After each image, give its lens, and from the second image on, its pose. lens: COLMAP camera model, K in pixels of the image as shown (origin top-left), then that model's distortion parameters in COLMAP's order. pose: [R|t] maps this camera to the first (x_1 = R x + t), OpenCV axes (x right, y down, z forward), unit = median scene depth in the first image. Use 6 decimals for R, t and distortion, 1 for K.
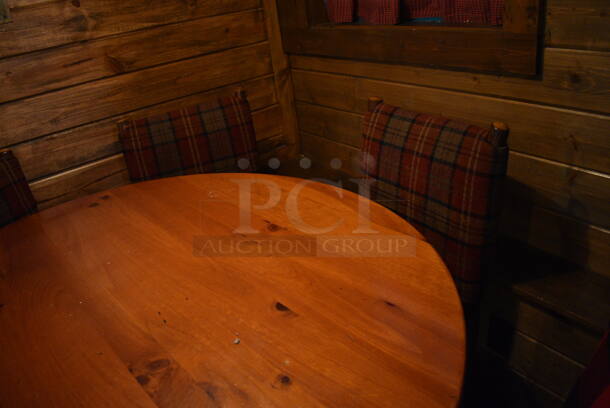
lens RADIAL K [[472.3, 0, 301.6], [0, 472.3, 205.0], [0, 0, 1]] dist [-0.099547, 0.013502]
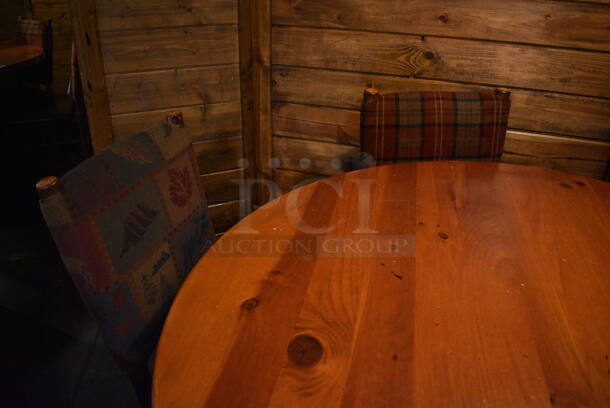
lens RADIAL K [[472.3, 0, 301.6], [0, 472.3, 205.0], [0, 0, 1]] dist [-0.099547, 0.013502]
pose [[0.576340, 0.496723, -0.648920, -0.156258], [-0.436561, 0.858410, 0.269347, 0.017229], [0.690830, 0.128058, 0.711586, 0.028453]]
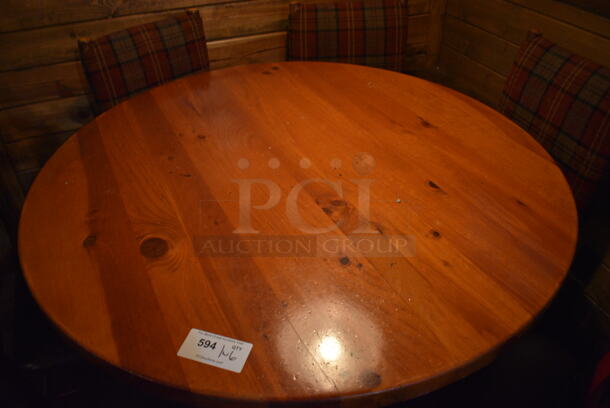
lens RADIAL K [[472.3, 0, 301.6], [0, 472.3, 205.0], [0, 0, 1]] dist [-0.099547, 0.013502]
pose [[0.961149, 0.242056, -0.132668, -0.129877], [-0.210044, 0.953208, 0.217432, 0.042988], [0.179091, -0.181119, 0.967017, -0.189657]]
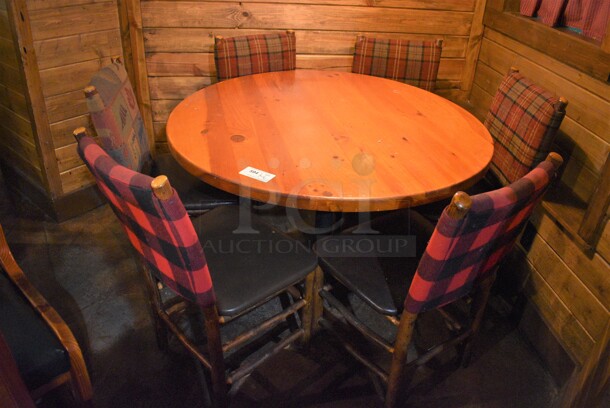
lens RADIAL K [[472.3, 0, 301.6], [0, 472.3, 205.0], [0, 0, 1]] dist [-0.099547, 0.013502]
pose [[0.862241, 0.393095, -0.319400, 0.218425], [-0.355161, 0.918835, 0.172057, 0.184471], [0.361110, -0.034916, 0.931869, -0.715029]]
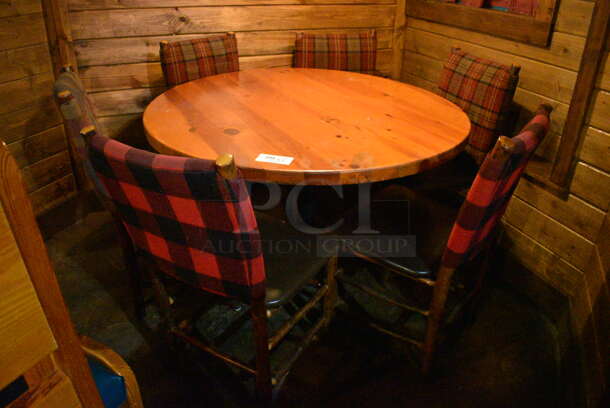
lens RADIAL K [[472.3, 0, 301.6], [0, 472.3, 205.0], [0, 0, 1]] dist [-0.099547, 0.013502]
pose [[0.962939, 0.240141, -0.122808, -0.041346], [-0.234065, 0.970247, 0.061927, 0.368643], [0.134025, -0.030887, 0.990497, -0.776113]]
